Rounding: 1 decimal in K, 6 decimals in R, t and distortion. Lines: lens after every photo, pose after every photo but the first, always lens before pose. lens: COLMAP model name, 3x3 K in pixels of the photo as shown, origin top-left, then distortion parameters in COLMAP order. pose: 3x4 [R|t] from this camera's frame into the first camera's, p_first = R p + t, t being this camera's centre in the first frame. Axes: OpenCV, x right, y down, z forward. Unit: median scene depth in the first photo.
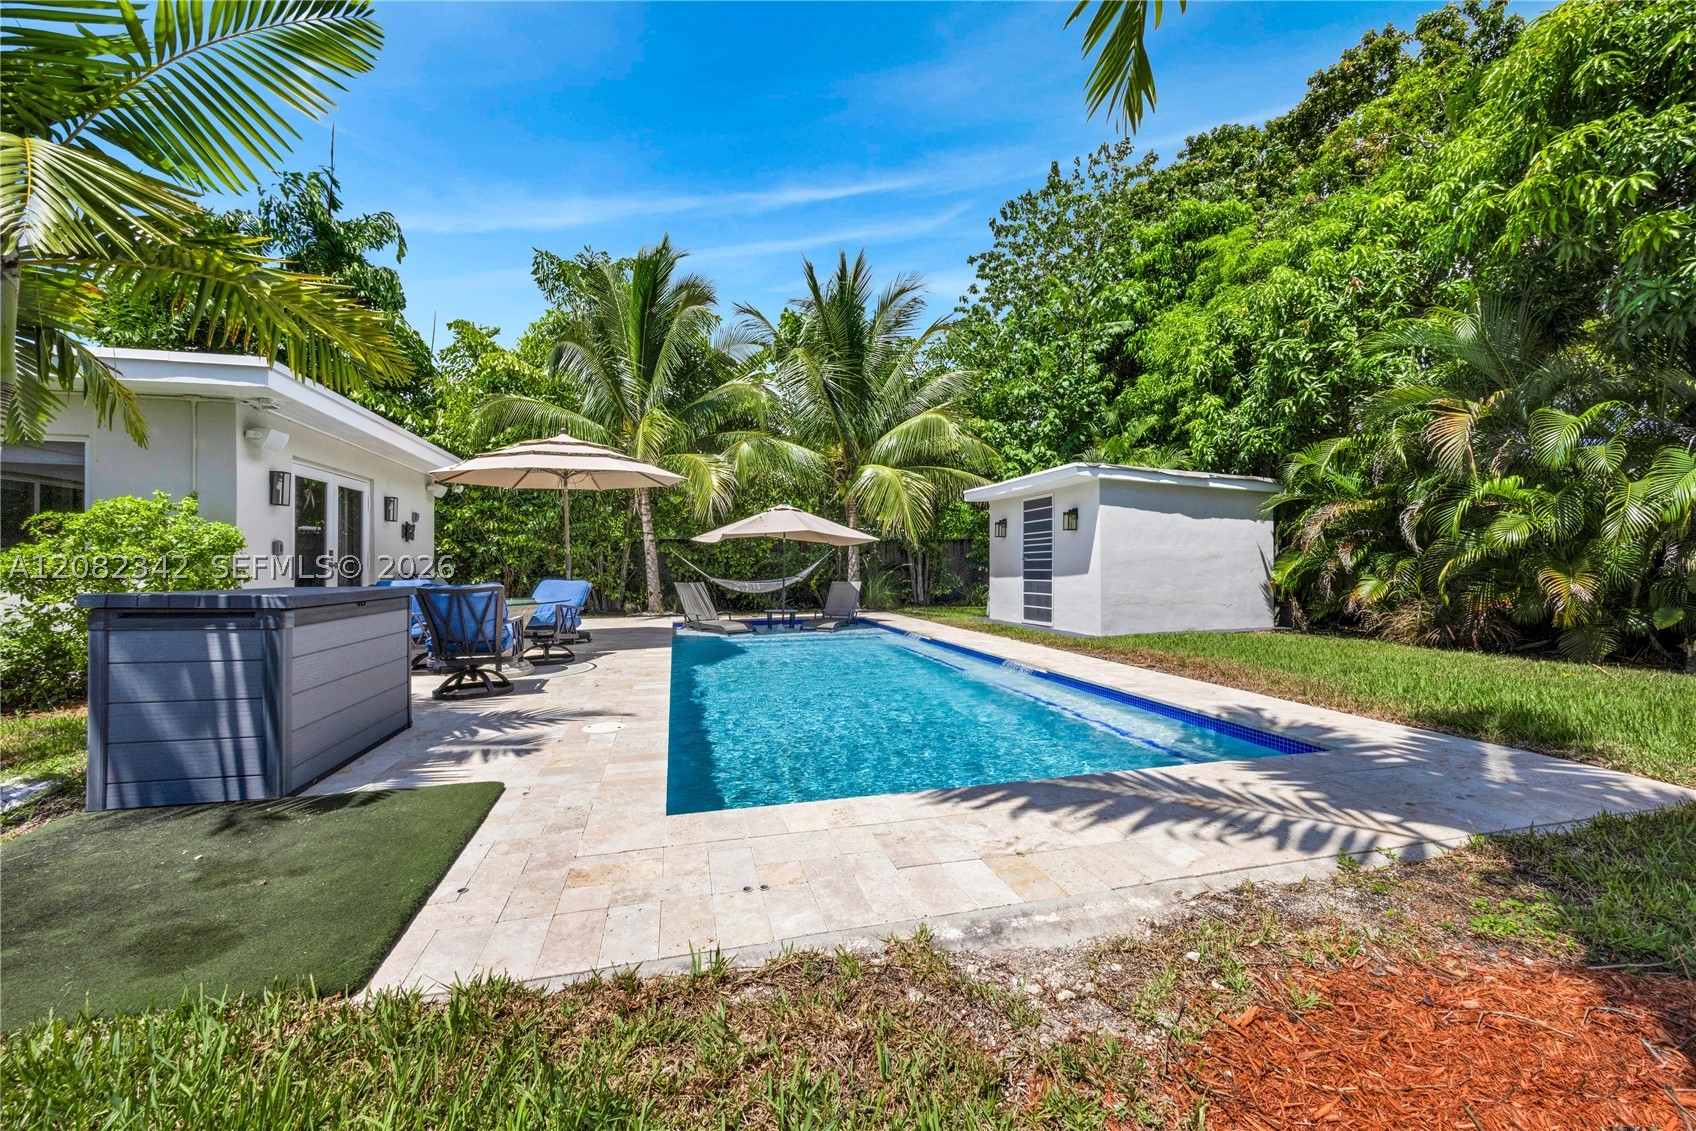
lens RADIAL K [[654.9, 0, 840.9], [0, 654.9, 562.0], [0, 0, 1]] dist [-0.005288, 0.000121]
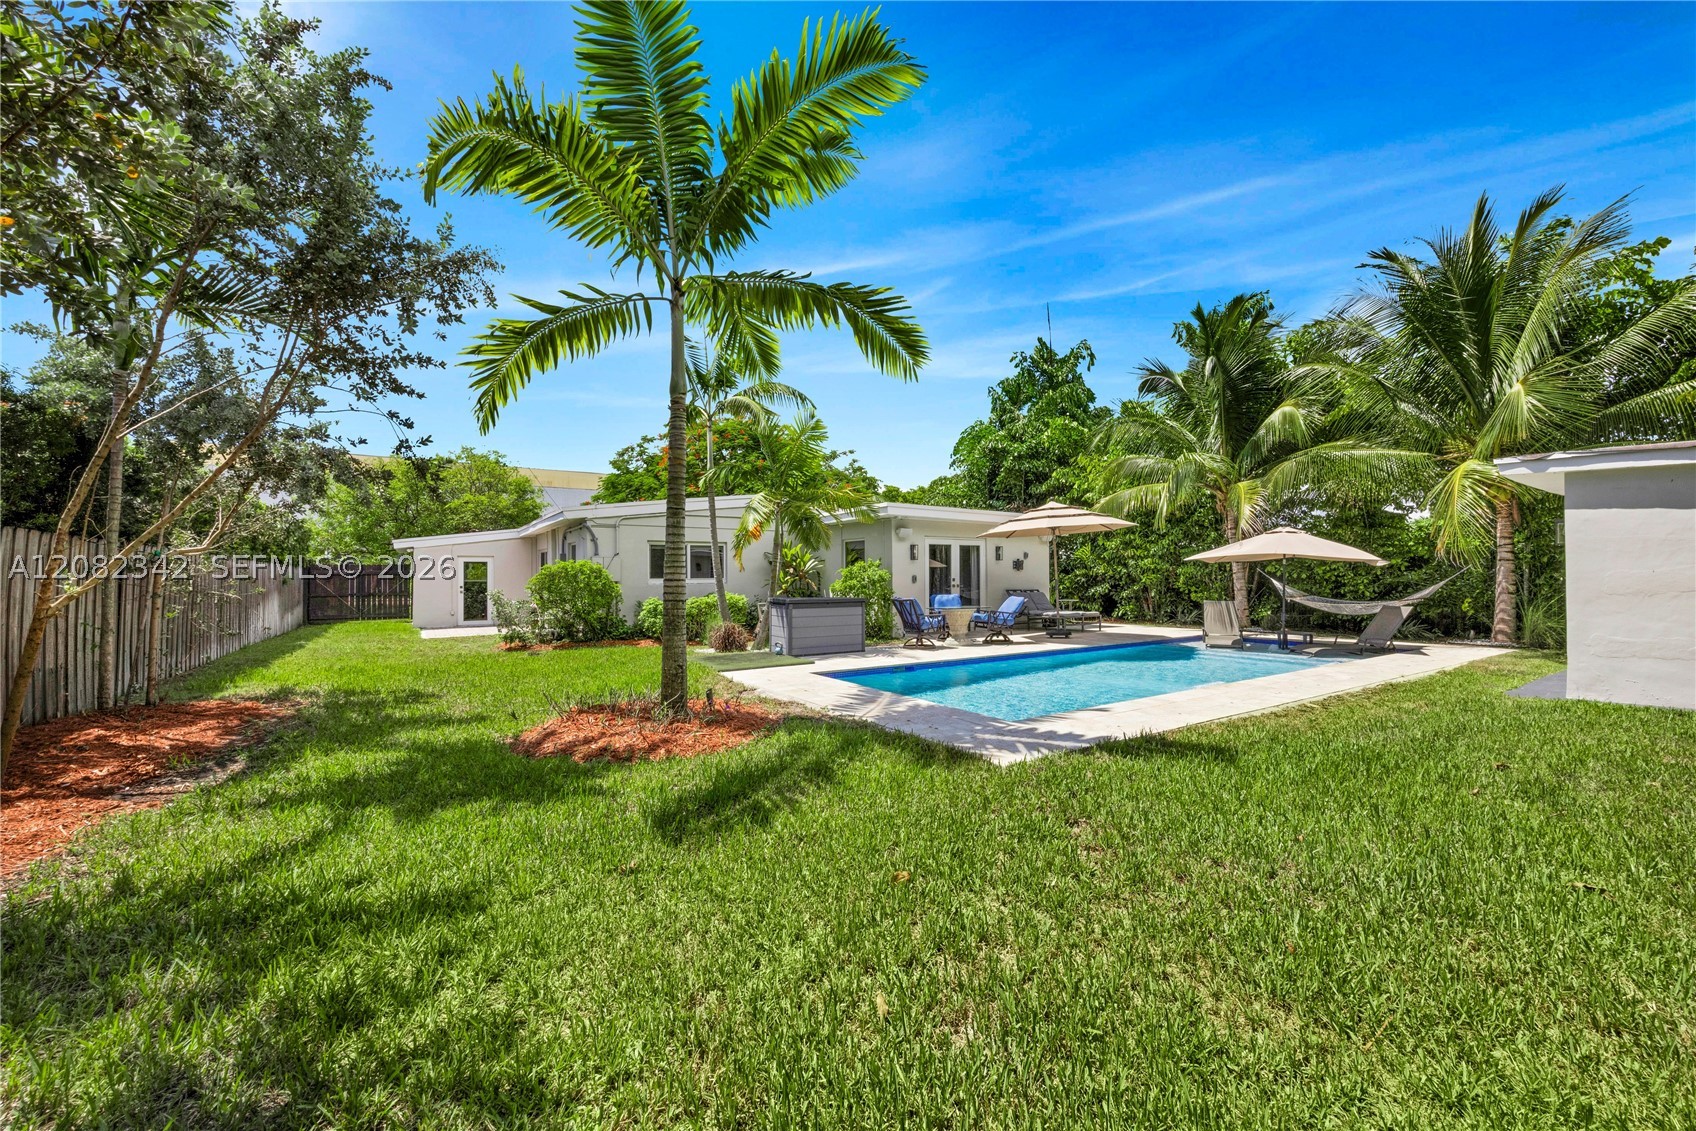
lens RADIAL K [[654.9, 0, 853.6], [0, 654.9, 575.0], [0, 0, 1]] dist [-0.005288, 0.000121]
pose [[0.325146, -0.002646, -0.945660, 0.801017], [0.010027, 0.999950, 0.000650, -0.025664], [0.945611, -0.009694, 0.325156, 0.046781]]
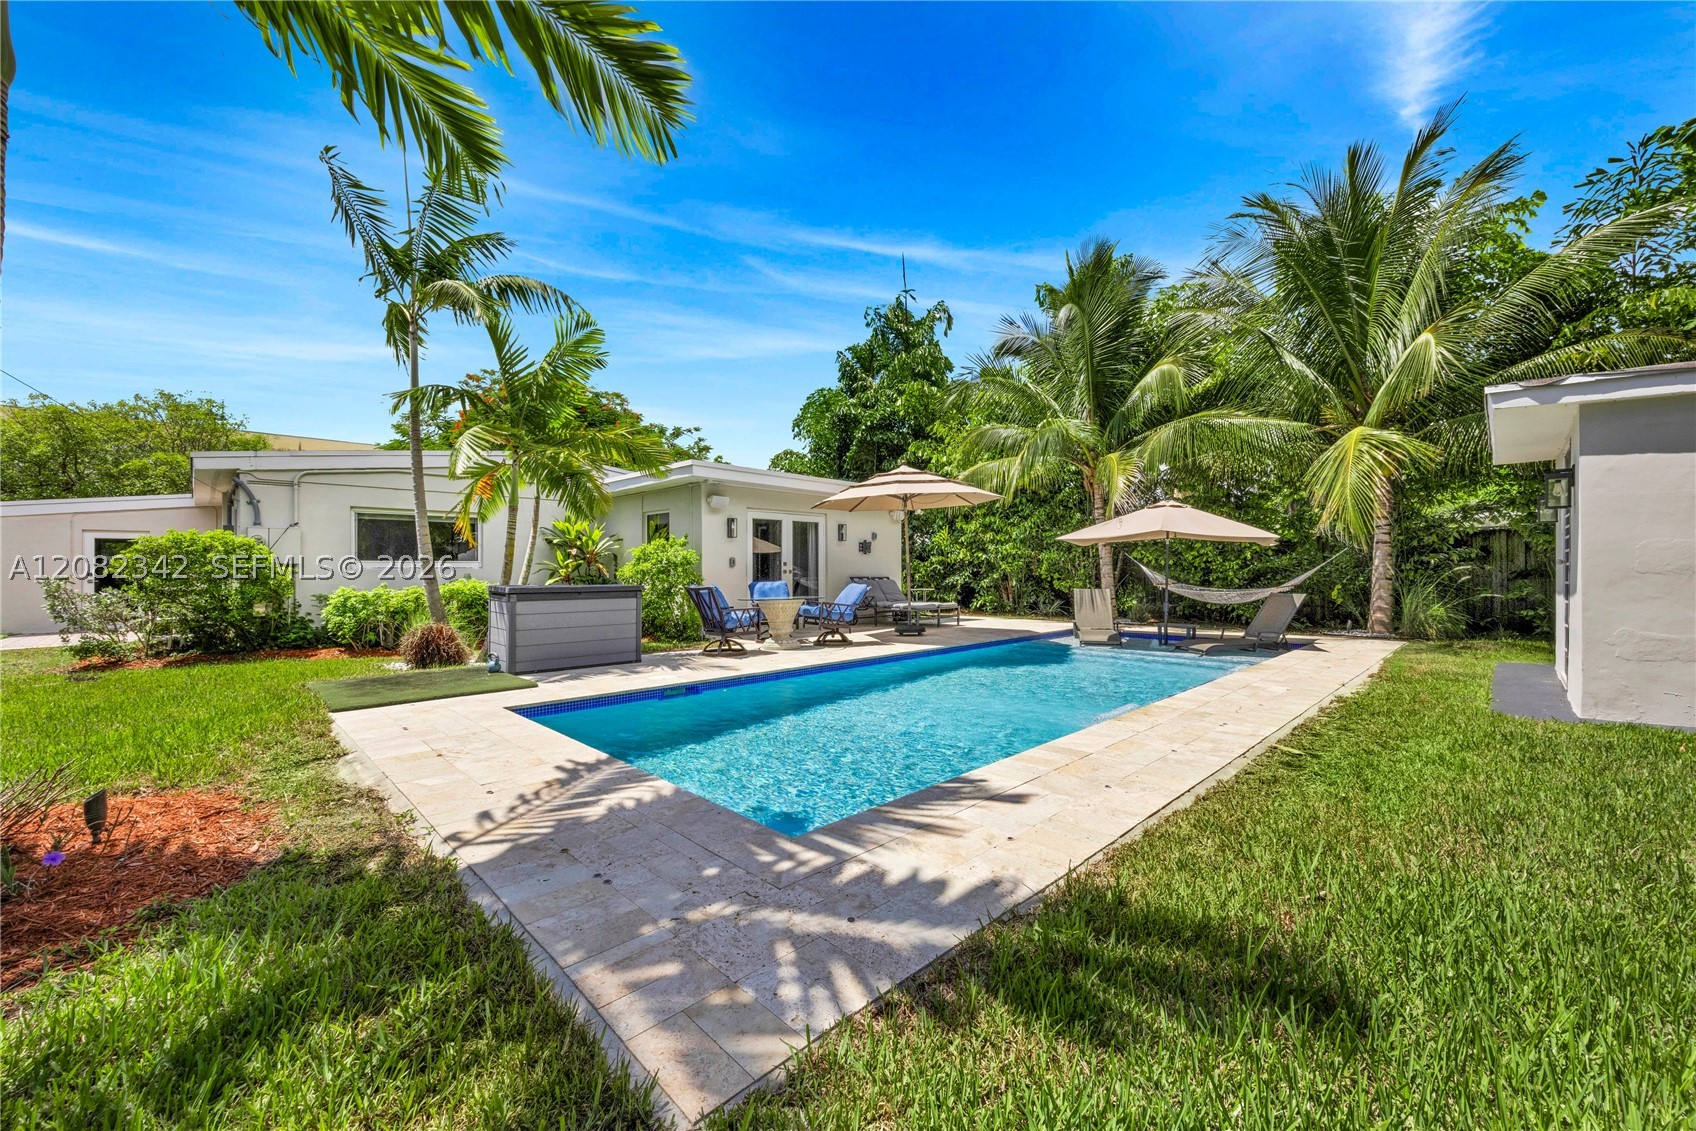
lens RADIAL K [[654.9, 0, 850.1], [0, 654.9, 573.2], [0, 0, 1]] dist [-0.005288, 0.000121]
pose [[0.508947, 0.006271, -0.860775, 0.537314], [0.006455, 0.999918, 0.011101, -0.006111], [0.860774, -0.011206, 0.508864, 0.253102]]
